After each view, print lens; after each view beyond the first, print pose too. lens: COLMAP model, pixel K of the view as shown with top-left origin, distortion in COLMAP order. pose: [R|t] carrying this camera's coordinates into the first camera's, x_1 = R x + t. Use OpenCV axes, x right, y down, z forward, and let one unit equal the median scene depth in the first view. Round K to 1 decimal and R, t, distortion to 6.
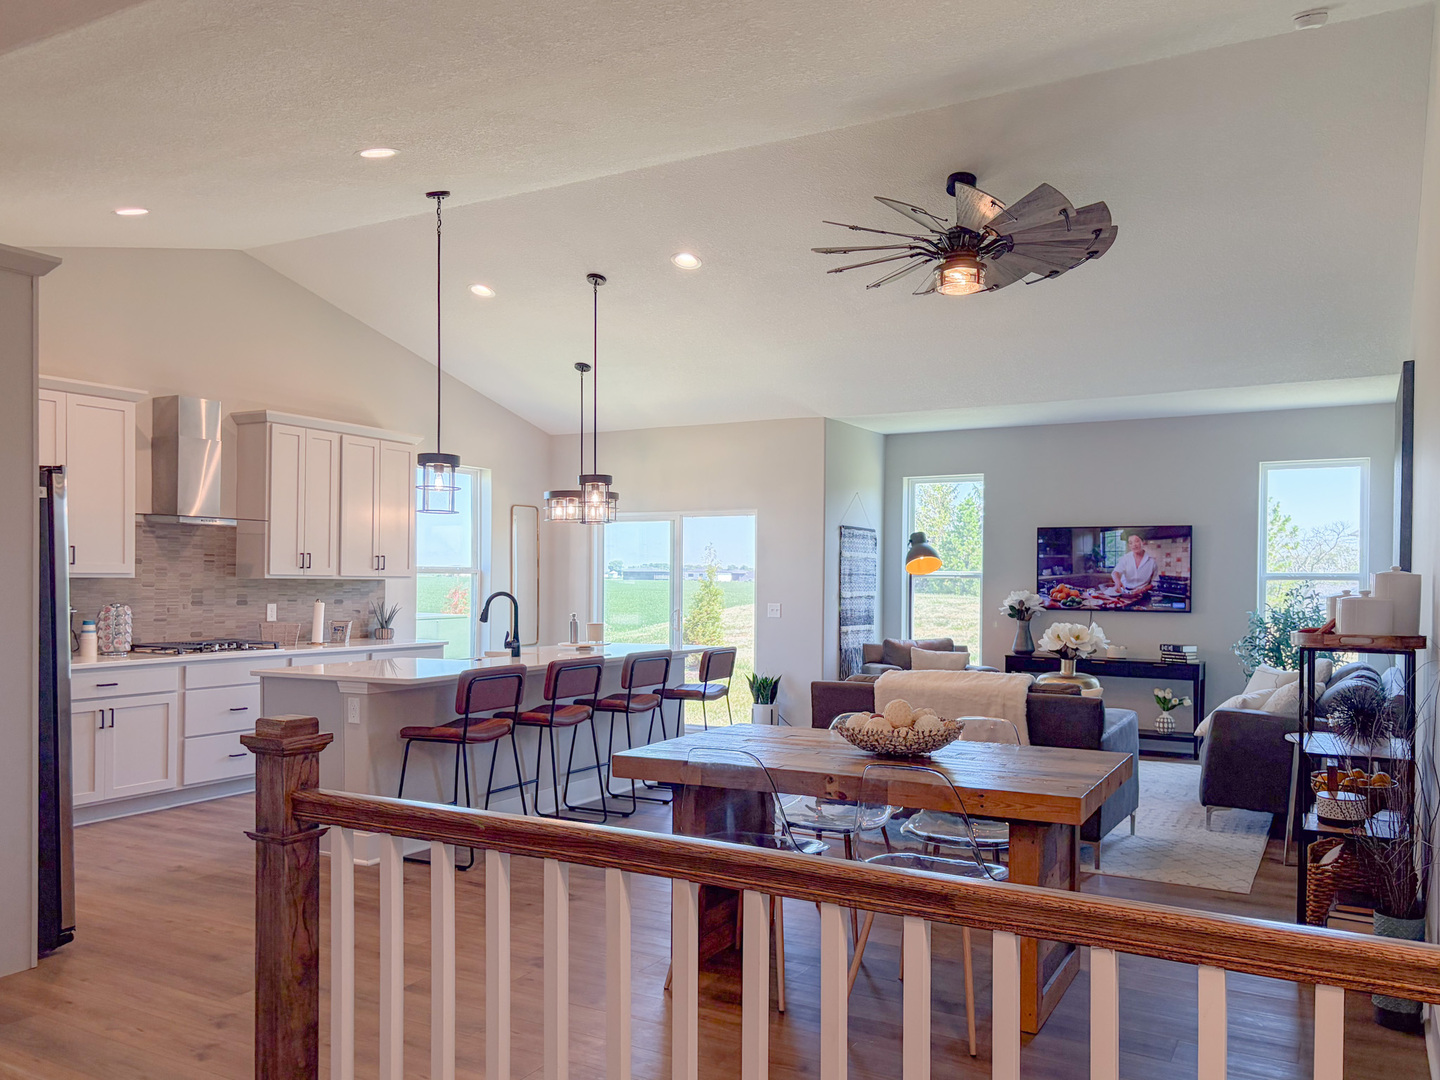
lens RADIAL K [[1088.6, 0, 702.1], [0, 1088.6, 536.7], [0, 0, 1]] dist [-0.001176, -0.002224]
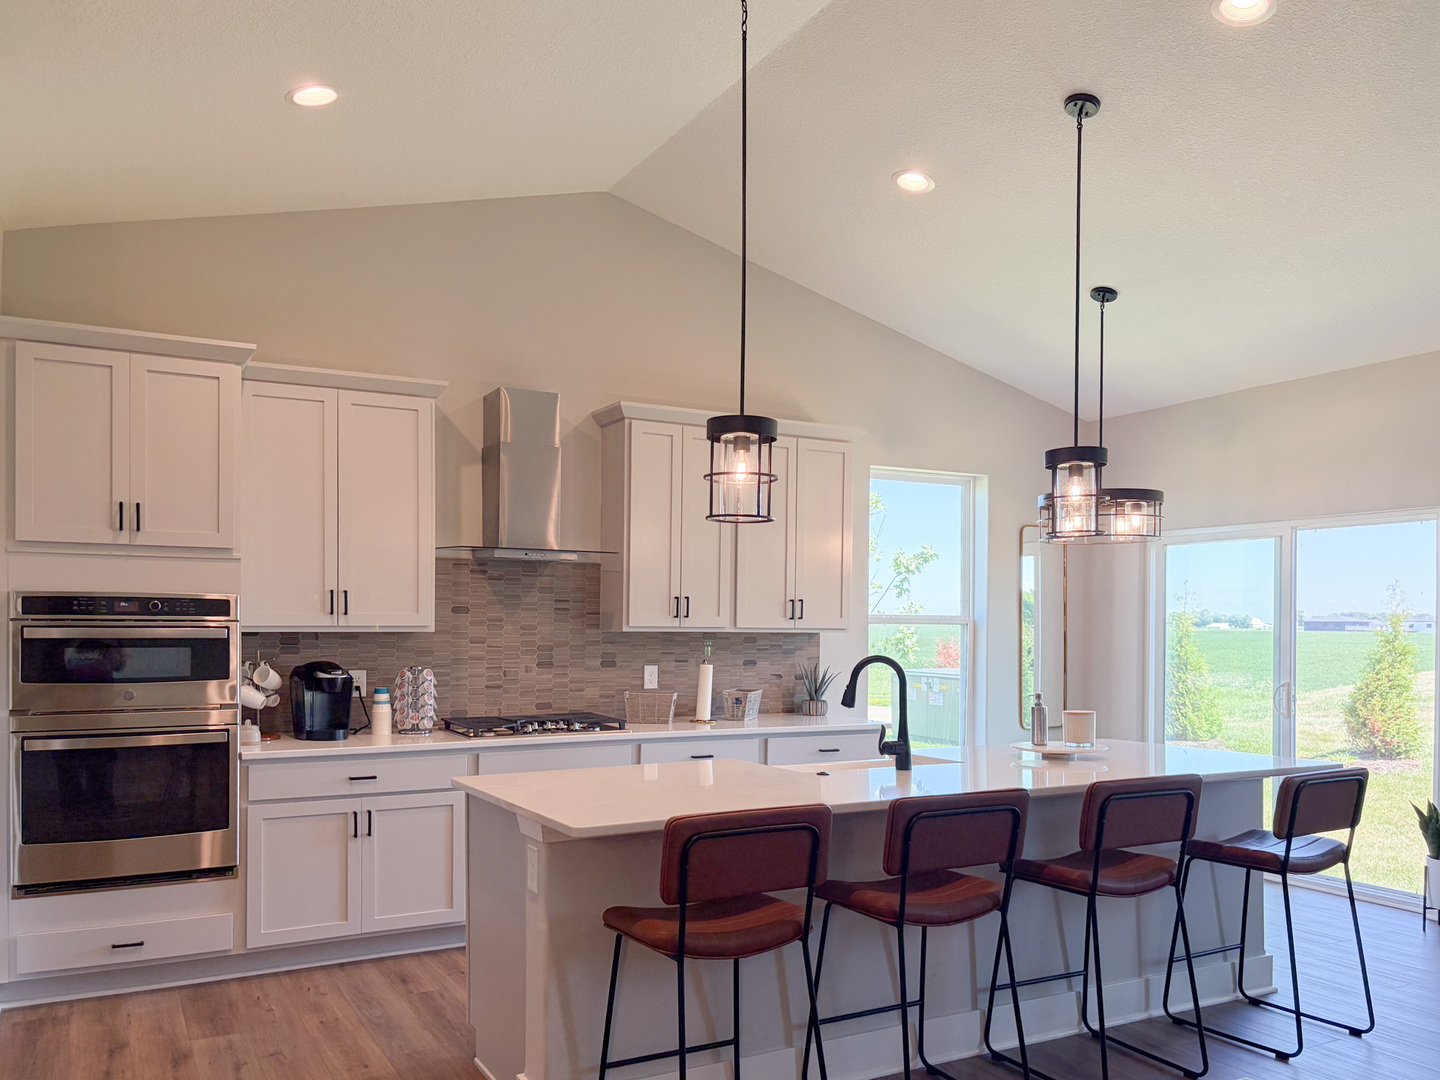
lens RADIAL K [[1120.1, 0, 733.2], [0, 1120.1, 602.8], [0, 0, 1]] dist [0.121395, -0.185231]
pose [[0.859247, -0.013396, -0.511386, 0.050479], [0.020910, 0.999741, 0.008945, 0.013610], [0.511134, -0.018379, 0.859305, 0.392116]]
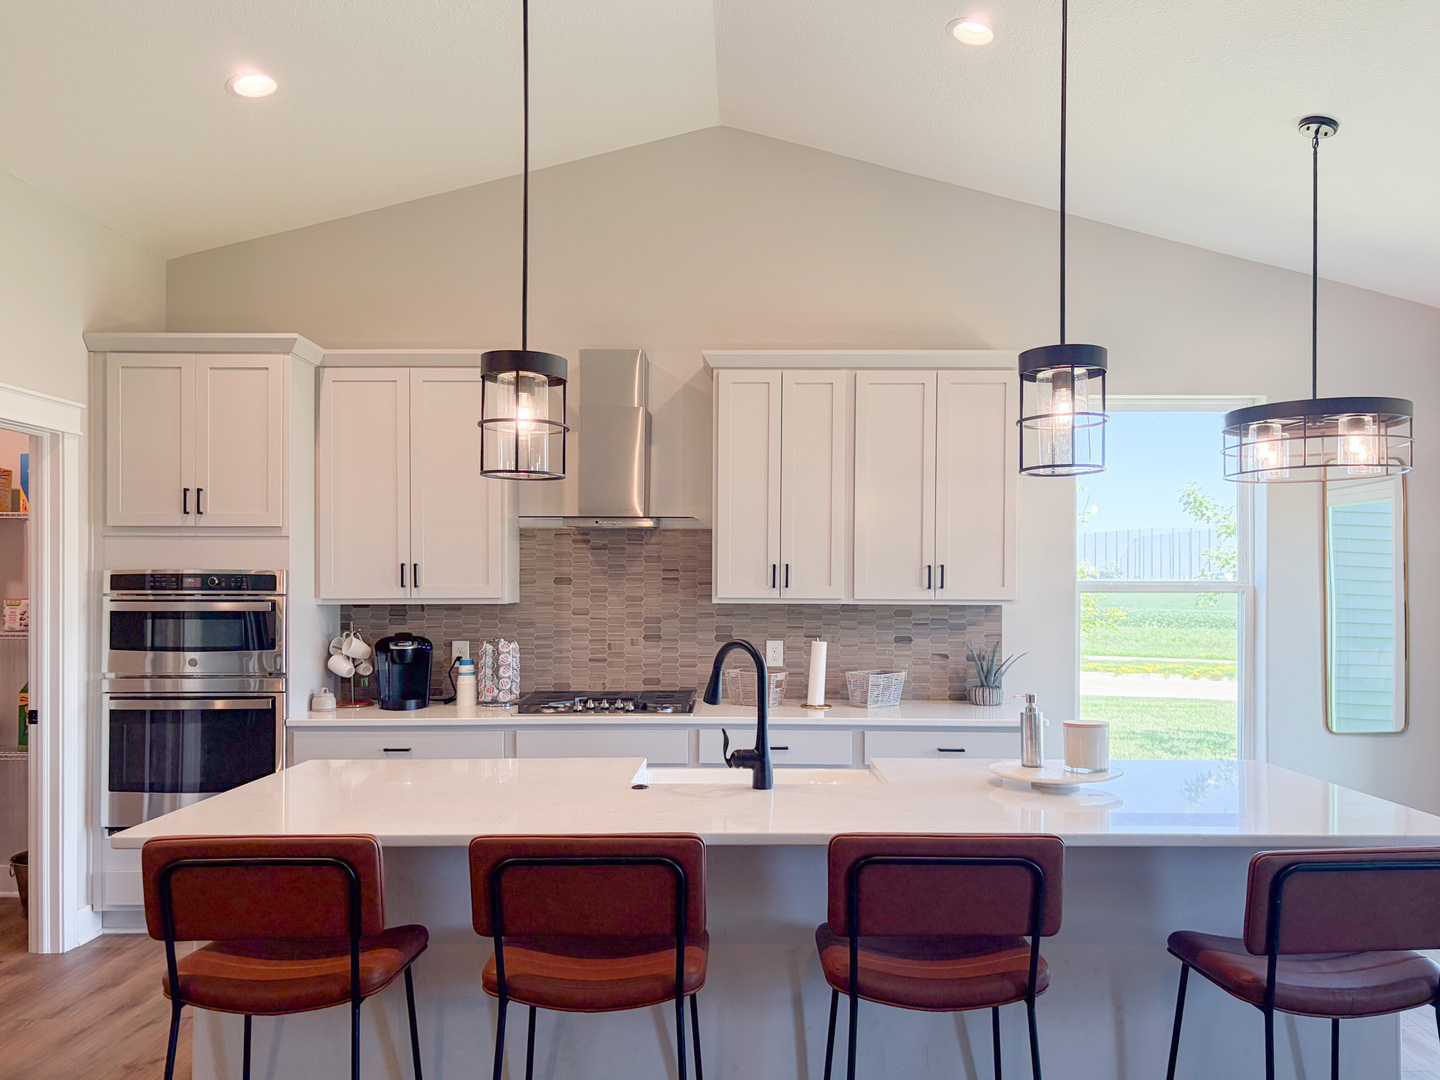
lens RADIAL K [[1113.1, 0, 734.4], [0, 1113.1, 578.3], [0, 0, 1]] dist [0.058774, -0.064649]
pose [[0.511098, -0.013100, -0.859423, 0.191698], [0.036019, 0.999332, 0.006188, 0.019127], [0.858768, -0.034118, 0.511228, 0.671397]]
